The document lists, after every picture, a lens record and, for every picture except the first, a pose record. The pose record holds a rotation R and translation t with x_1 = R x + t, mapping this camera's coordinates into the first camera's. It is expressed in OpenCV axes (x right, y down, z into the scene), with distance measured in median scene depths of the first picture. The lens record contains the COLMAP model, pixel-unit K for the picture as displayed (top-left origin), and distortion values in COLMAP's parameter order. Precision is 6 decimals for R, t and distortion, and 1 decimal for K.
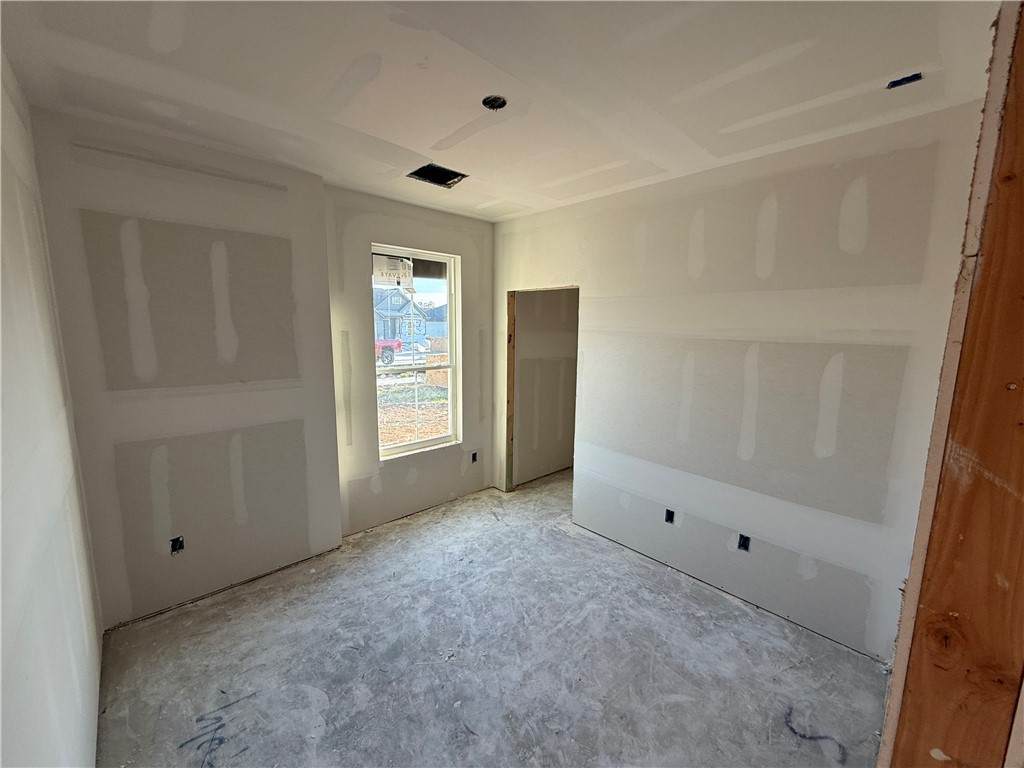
lens RADIAL K [[407.8, 0, 510.9], [0, 407.8, 383.7], [0, 0, 1]] dist [0.001210, -0.000456]
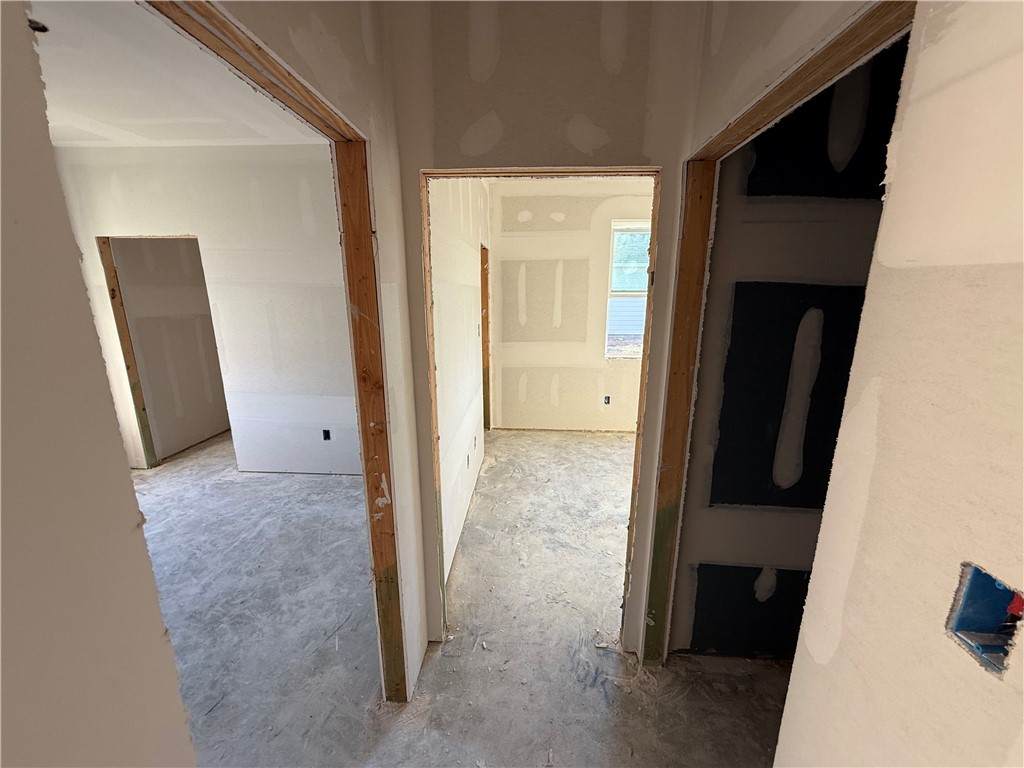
lens RADIAL K [[407.8, 0, 513.3], [0, 407.8, 387.7], [0, 0, 1]] dist [0.001210, -0.000456]
pose [[0.721052, -0.173079, 0.670916, -0.007539], [0.106128, 0.984461, 0.139907, 0.068452], [-0.684705, -0.029678, 0.728216, -0.275755]]
